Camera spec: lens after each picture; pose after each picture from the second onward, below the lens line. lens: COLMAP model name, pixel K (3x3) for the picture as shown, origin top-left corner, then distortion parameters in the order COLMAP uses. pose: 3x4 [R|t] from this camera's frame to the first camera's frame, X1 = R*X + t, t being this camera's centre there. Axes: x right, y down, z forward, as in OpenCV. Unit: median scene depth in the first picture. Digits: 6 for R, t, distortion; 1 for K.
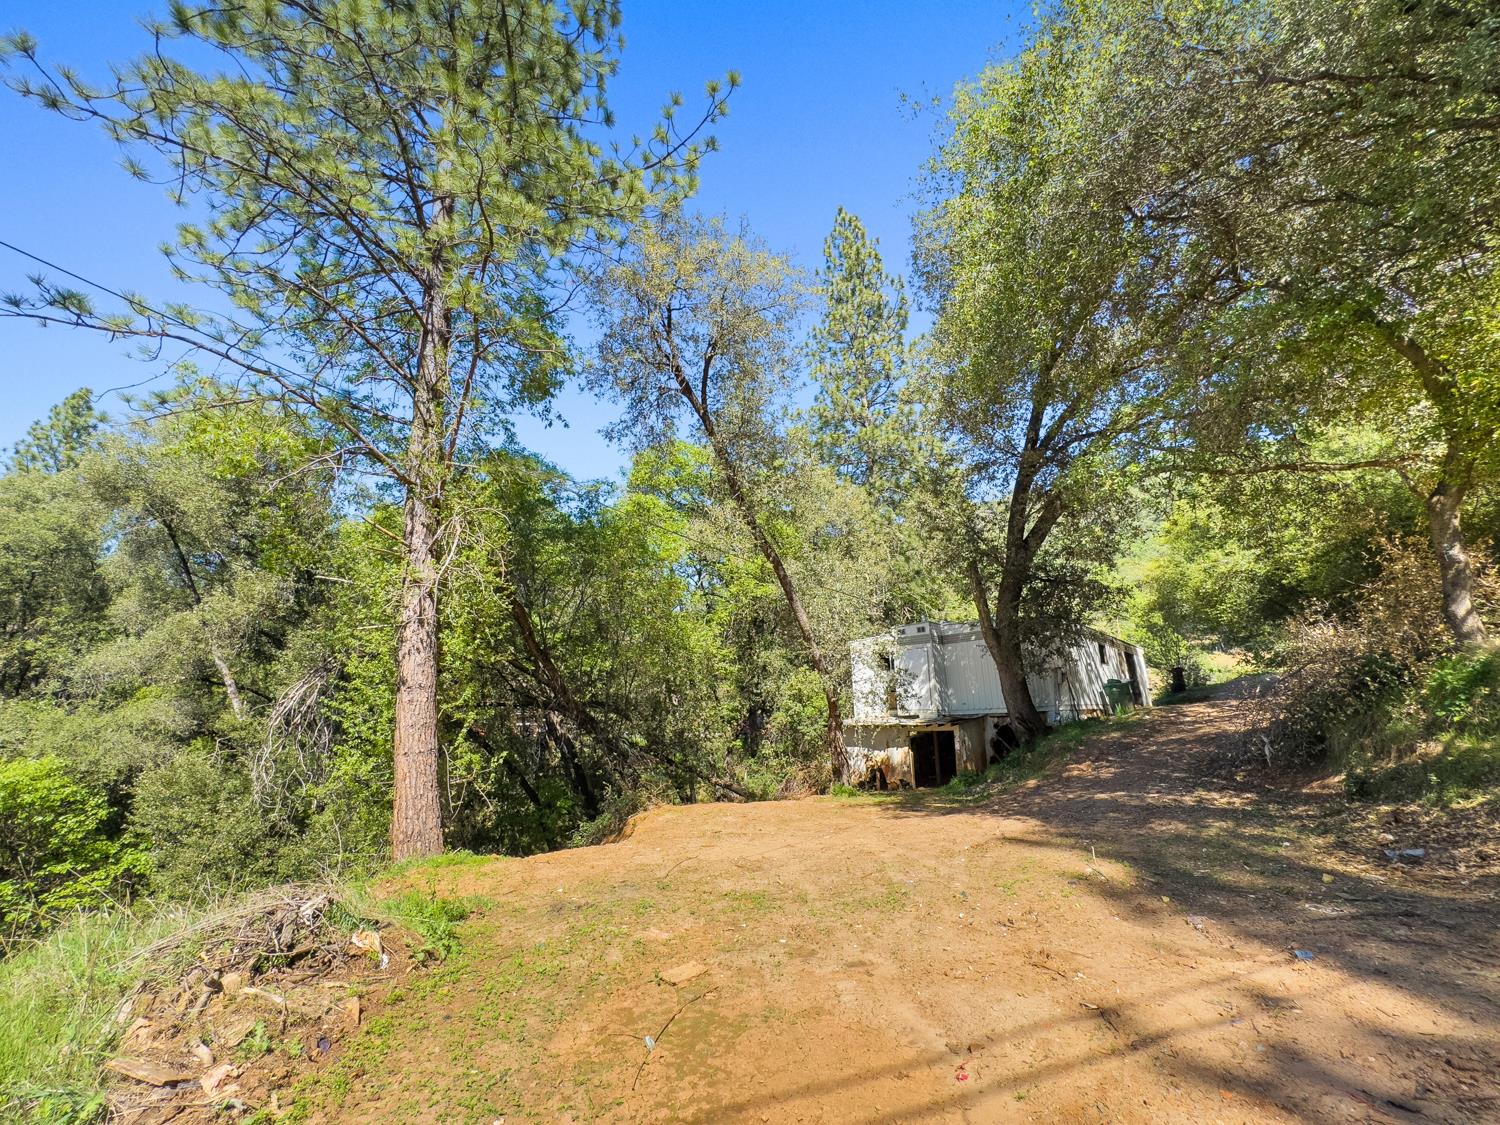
lens RADIAL K [[619.4, 0, 743.7], [0, 619.4, 568.2], [0, 0, 1]] dist [0.001341, 0.004193]
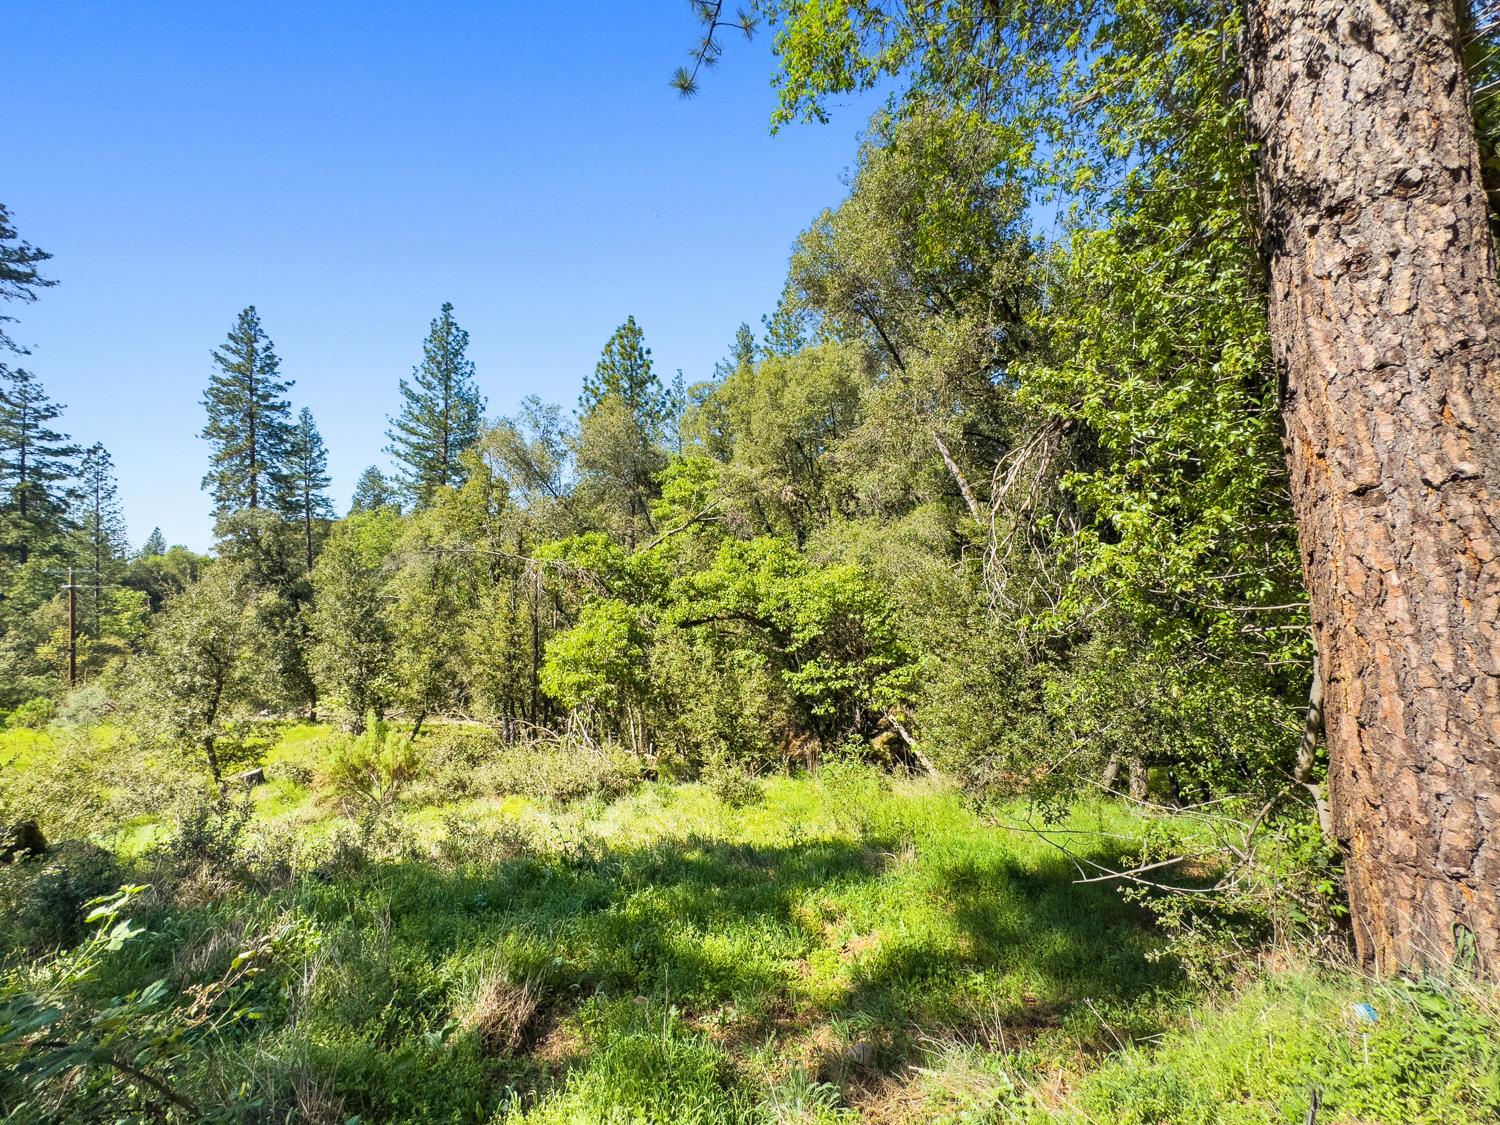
lens RADIAL K [[619.4, 0, 742.6], [0, 619.4, 567.9], [0, 0, 1]] dist [0.001341, 0.004193]
pose [[0.466240, 0.001897, -0.884656, -0.297764], [0.241105, 0.961870, 0.129132, 0.159633], [0.851169, -0.273502, 0.448005, 0.460929]]
